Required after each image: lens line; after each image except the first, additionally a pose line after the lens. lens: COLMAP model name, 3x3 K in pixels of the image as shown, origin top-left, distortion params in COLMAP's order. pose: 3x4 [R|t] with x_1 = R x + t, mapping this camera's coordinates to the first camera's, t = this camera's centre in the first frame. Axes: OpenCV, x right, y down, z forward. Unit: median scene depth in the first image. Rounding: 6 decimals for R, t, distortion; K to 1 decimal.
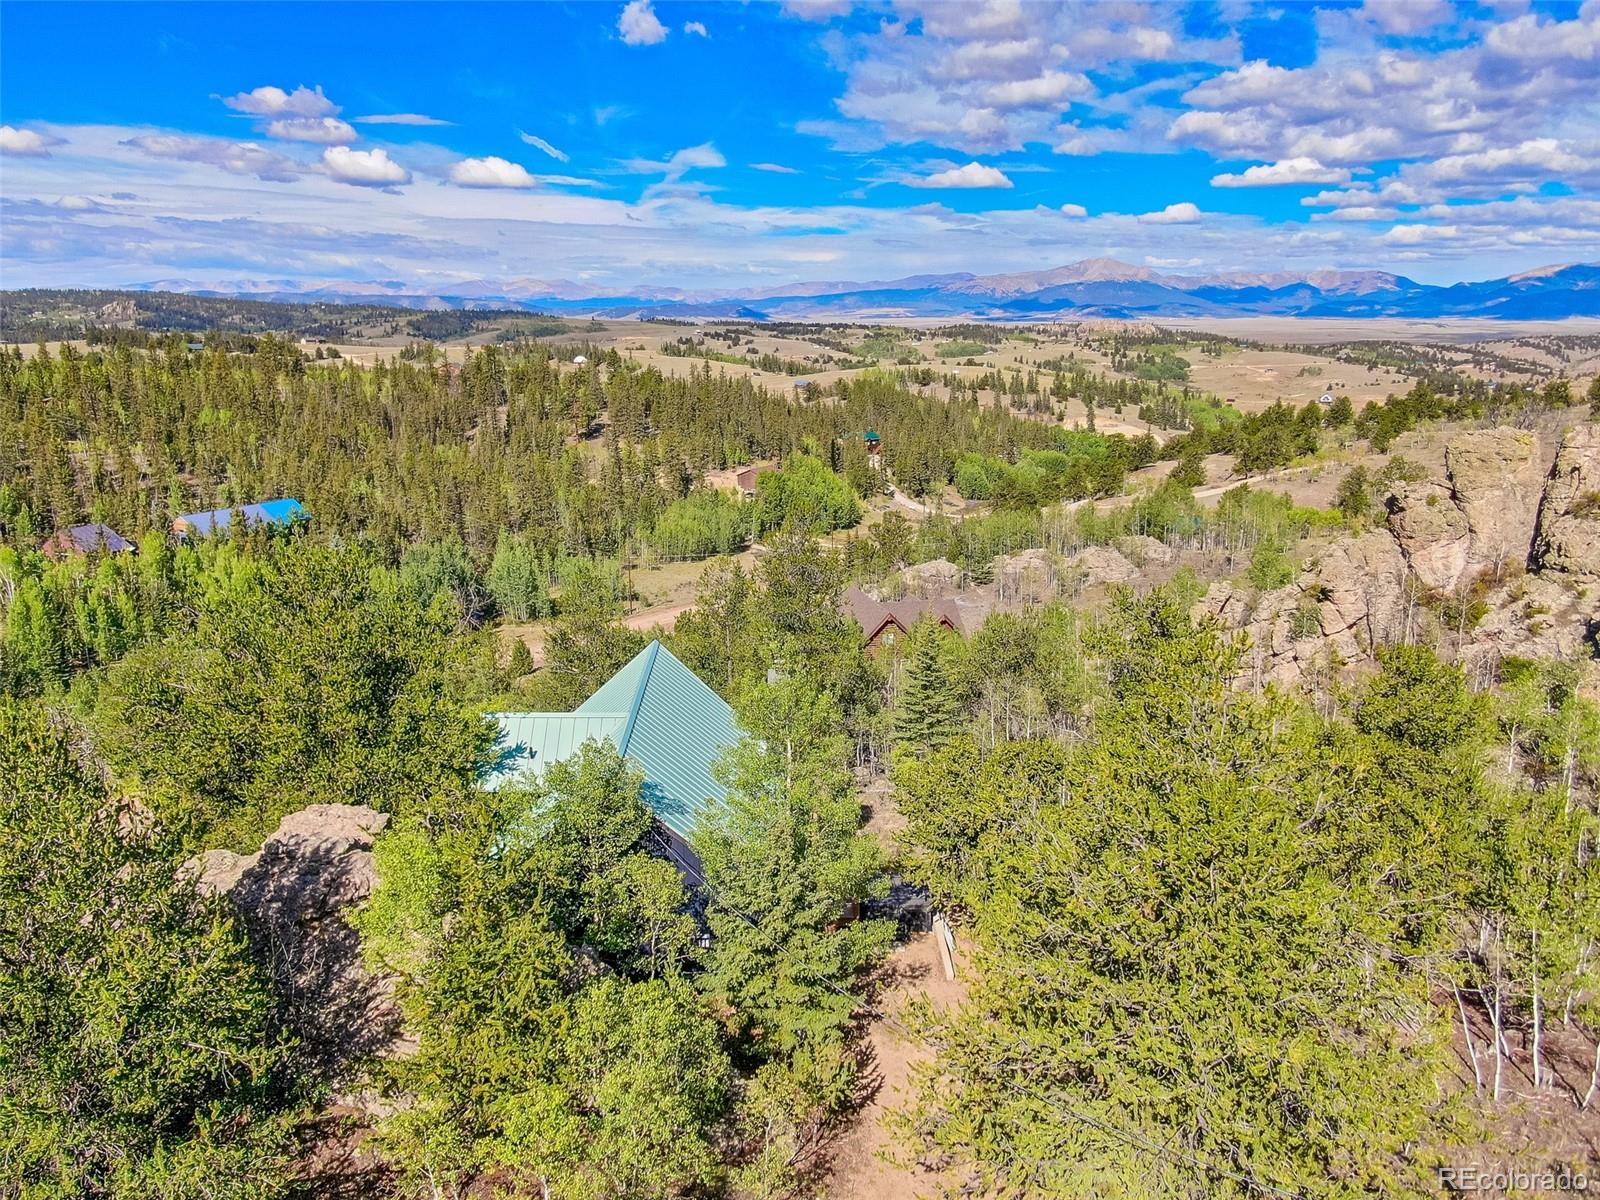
lens RADIAL K [[1163.6, 0, 797.7], [0, 1163.6, 597.3], [0, 0, 1]] dist [-0.015888, 0.052288]
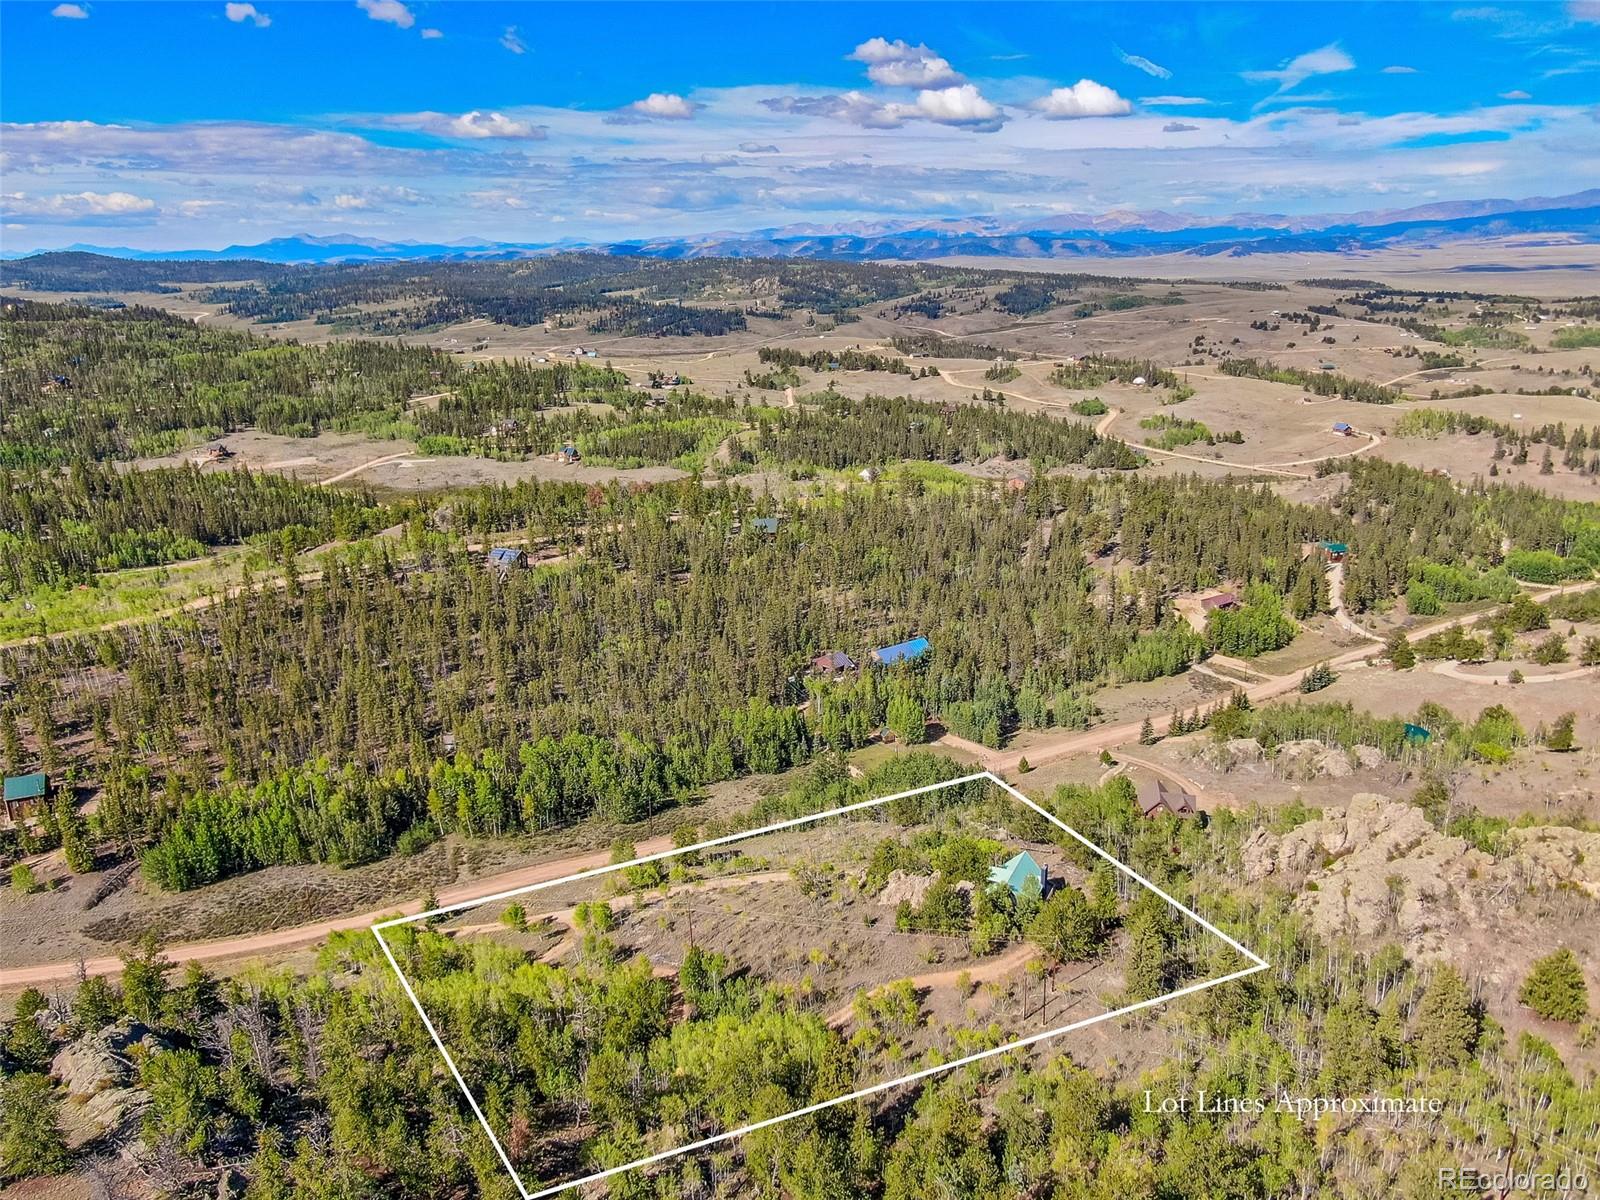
lens RADIAL K [[1163.6, 0, 797.7], [0, 1163.6, 597.3], [0, 0, 1]] dist [-0.015888, 0.052288]
pose [[0.887518, 0.114401, -0.446346, 0.028073], [-0.088459, 0.992973, 0.078613, -0.033947], [0.452203, -0.030287, 0.891401, -0.097375]]
